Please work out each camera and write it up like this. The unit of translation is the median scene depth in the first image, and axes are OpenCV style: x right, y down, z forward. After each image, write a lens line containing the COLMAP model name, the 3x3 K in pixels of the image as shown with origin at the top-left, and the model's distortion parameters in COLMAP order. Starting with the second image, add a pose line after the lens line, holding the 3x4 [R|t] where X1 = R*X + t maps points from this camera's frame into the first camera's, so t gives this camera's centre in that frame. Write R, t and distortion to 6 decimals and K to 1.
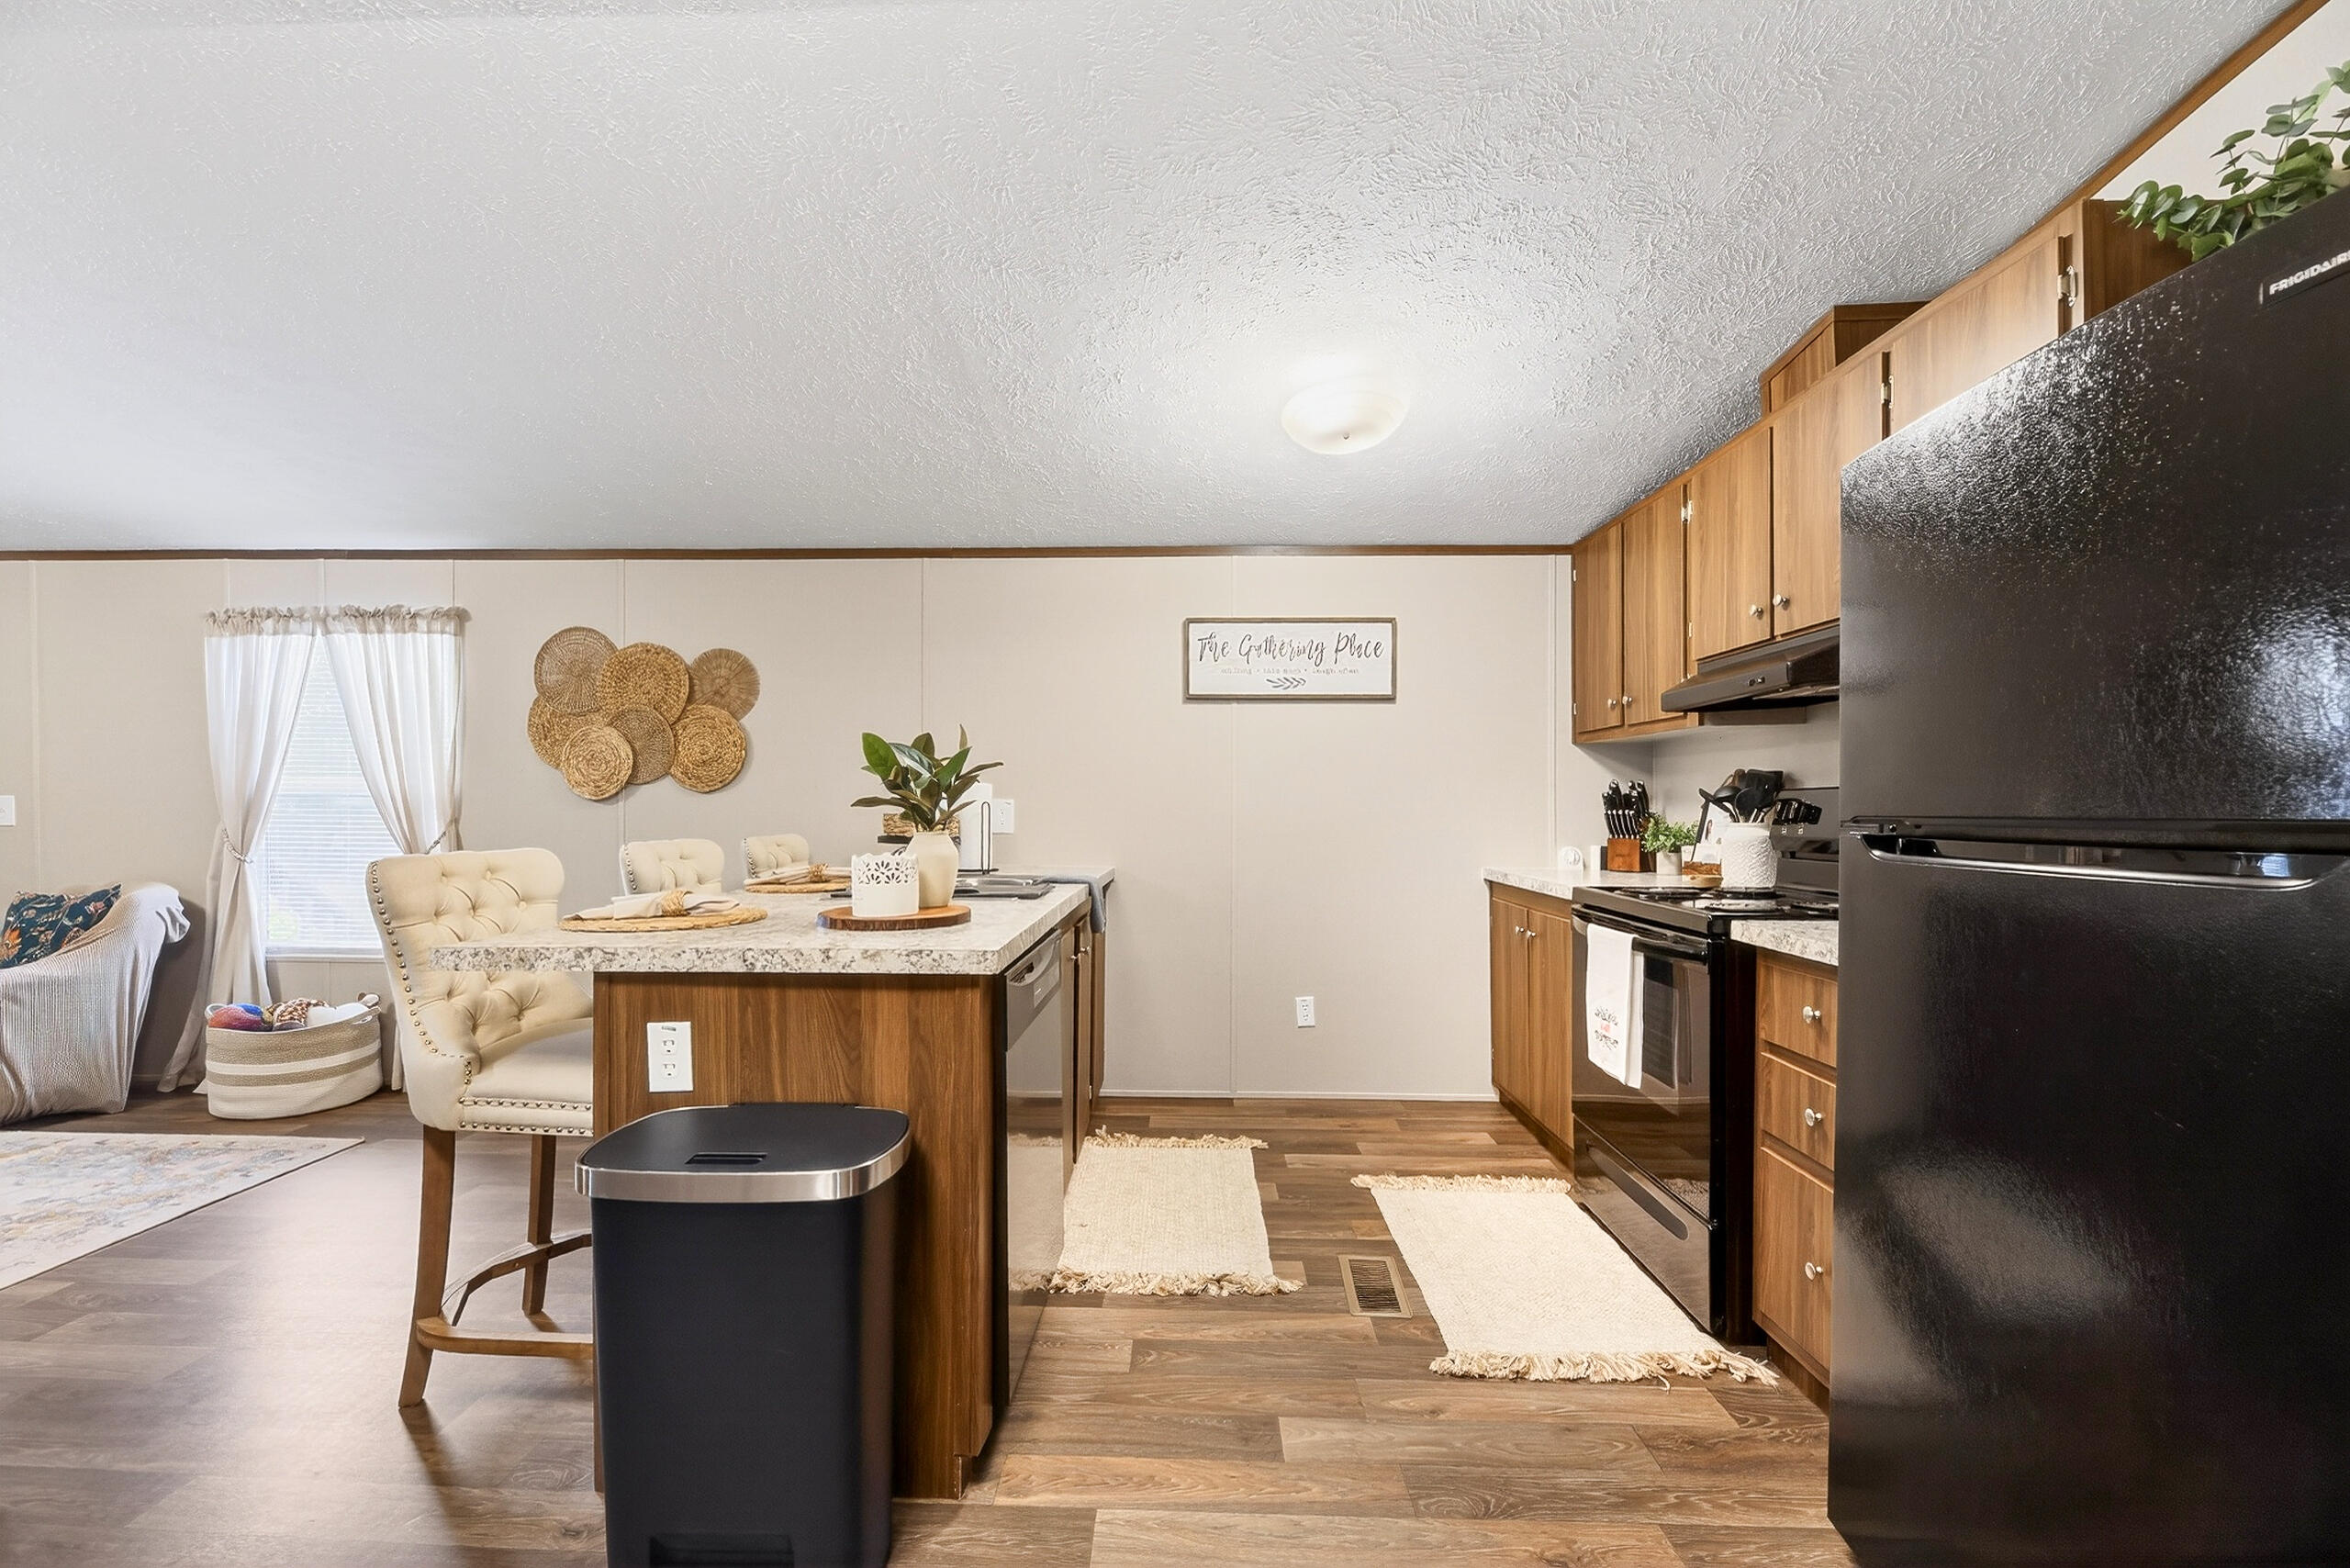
lens RADIAL K [[942.9, 0, 1175.0], [0, 942.9, 784.0], [0, 0, 1]] dist [-0.000167, -0.003394]
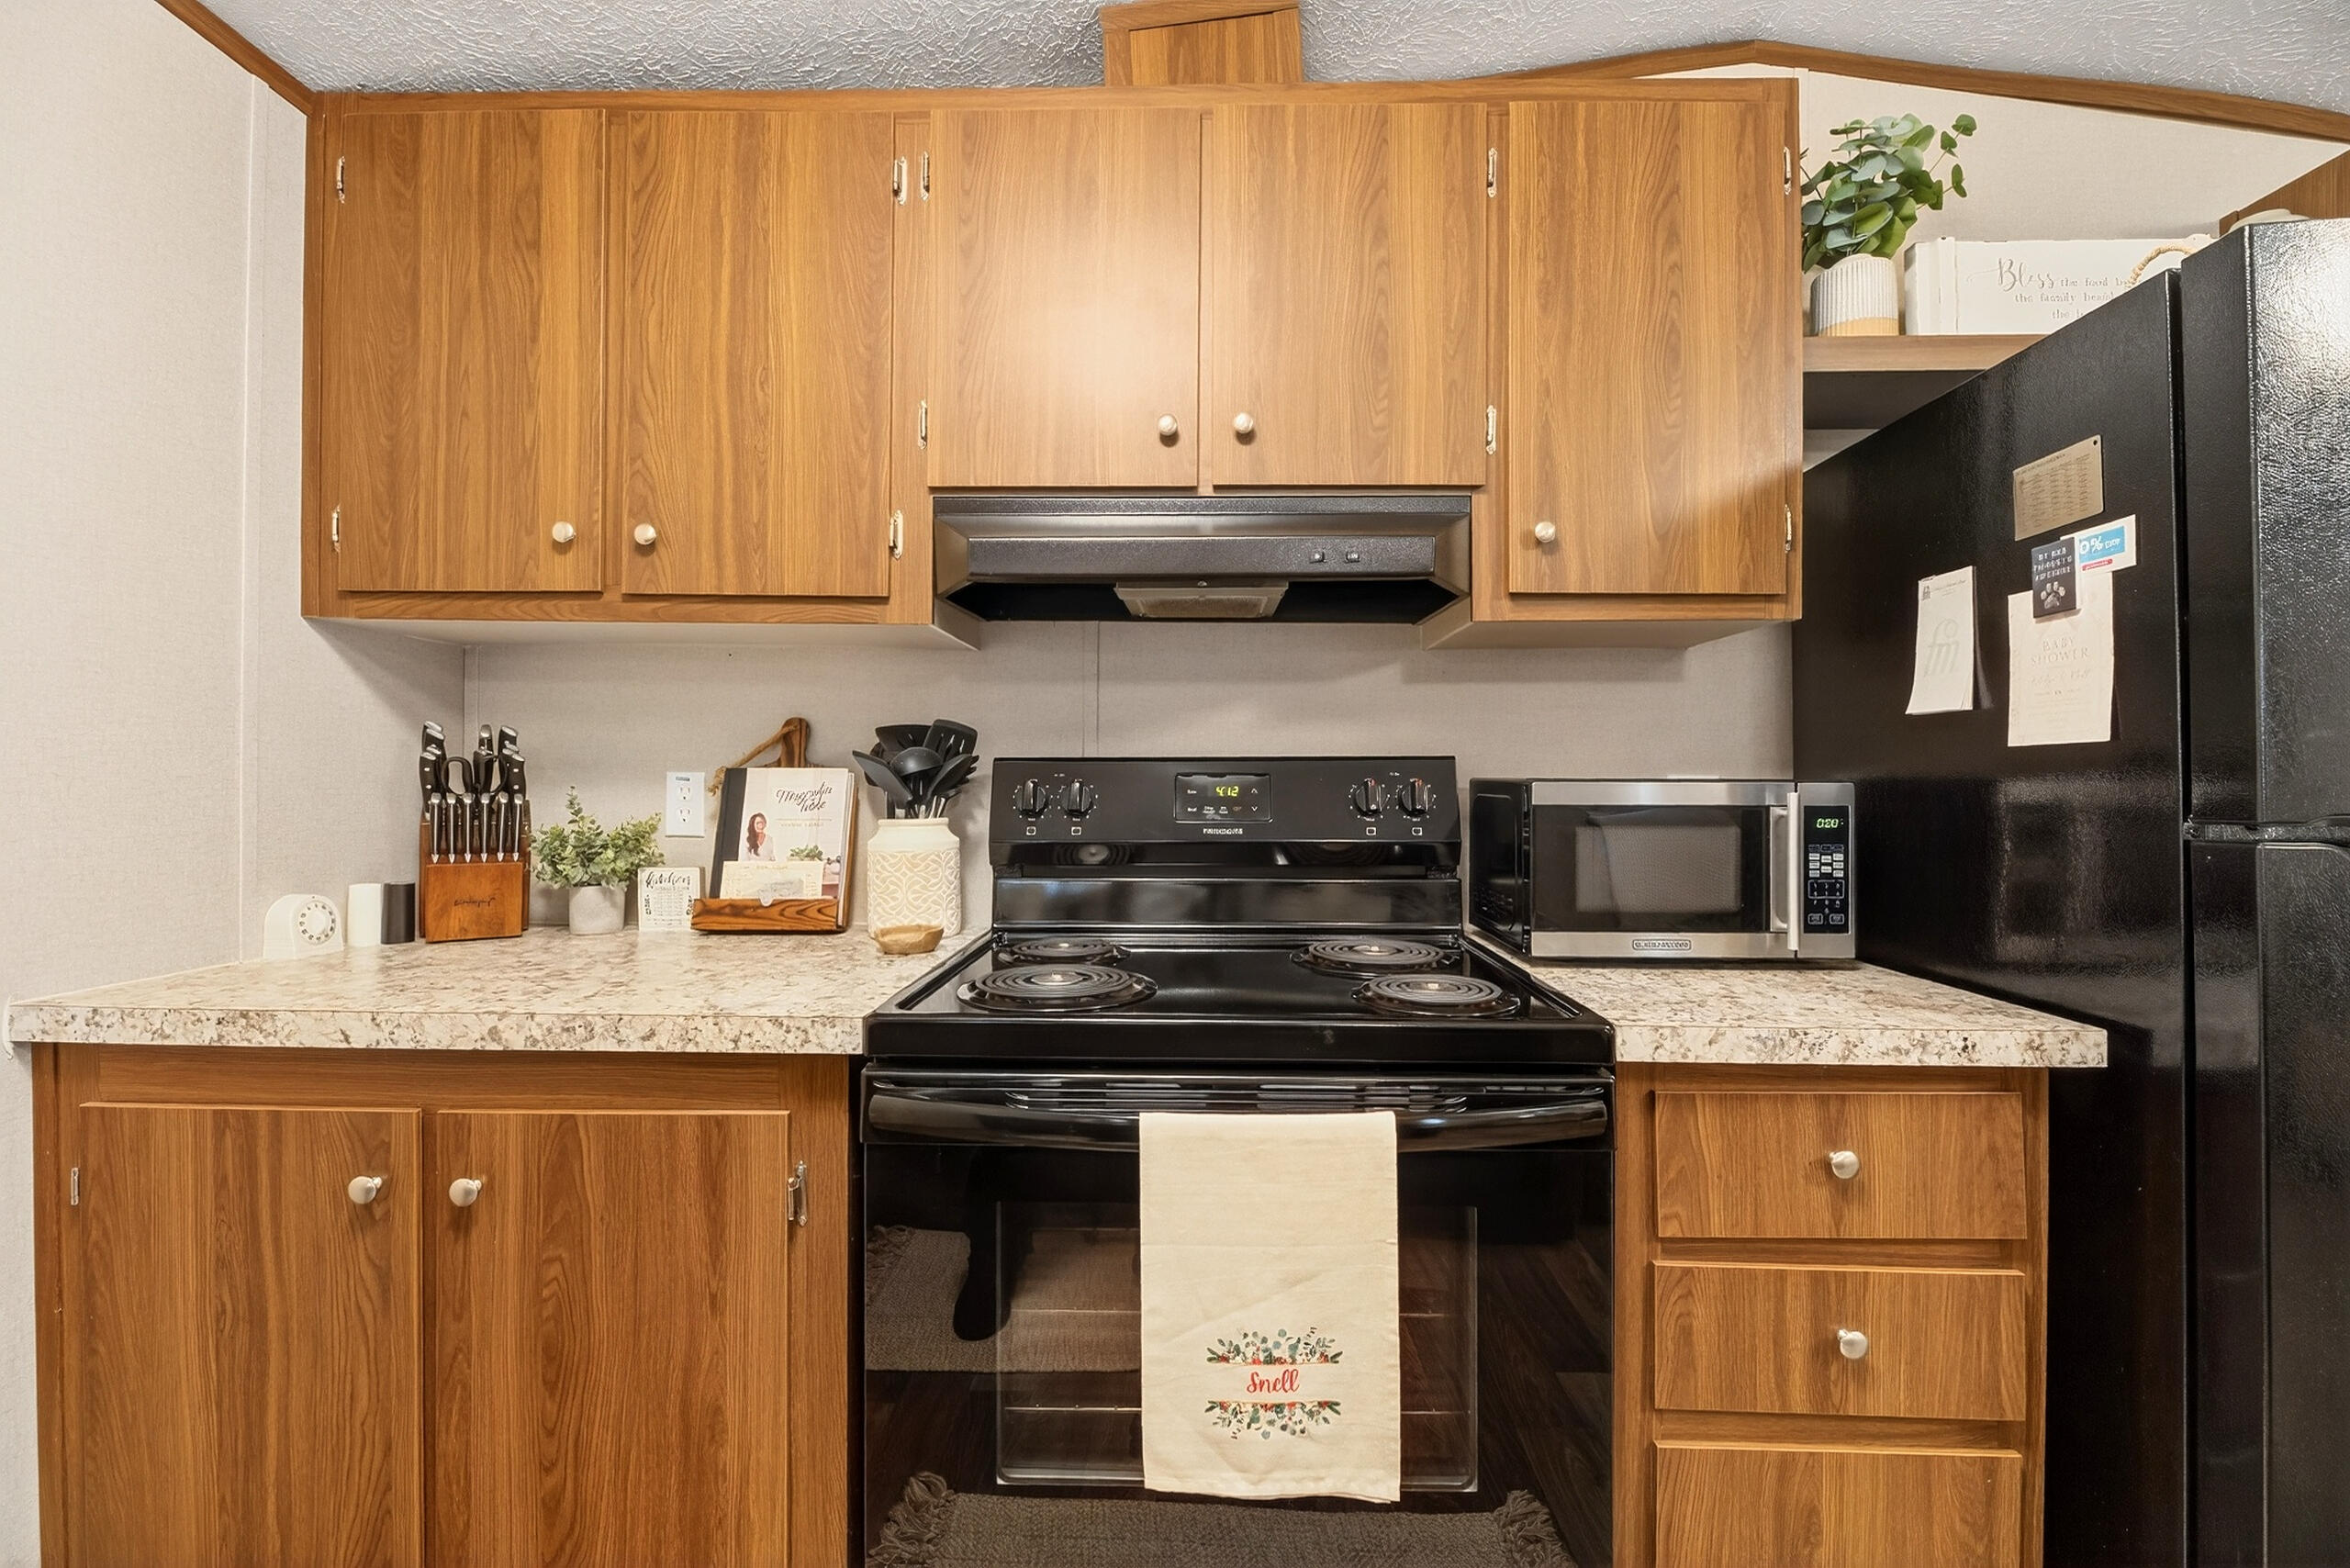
lens RADIAL K [[942.9, 0, 1175.0], [0, 942.9, 784.0], [0, 0, 1]] dist [-0.000167, -0.003394]
pose [[0.009693, -0.003856, 0.999946, 0.052185], [-0.024608, 0.999689, 0.004094, 0.012726], [-0.999650, -0.024647, 0.009595, 0.665193]]
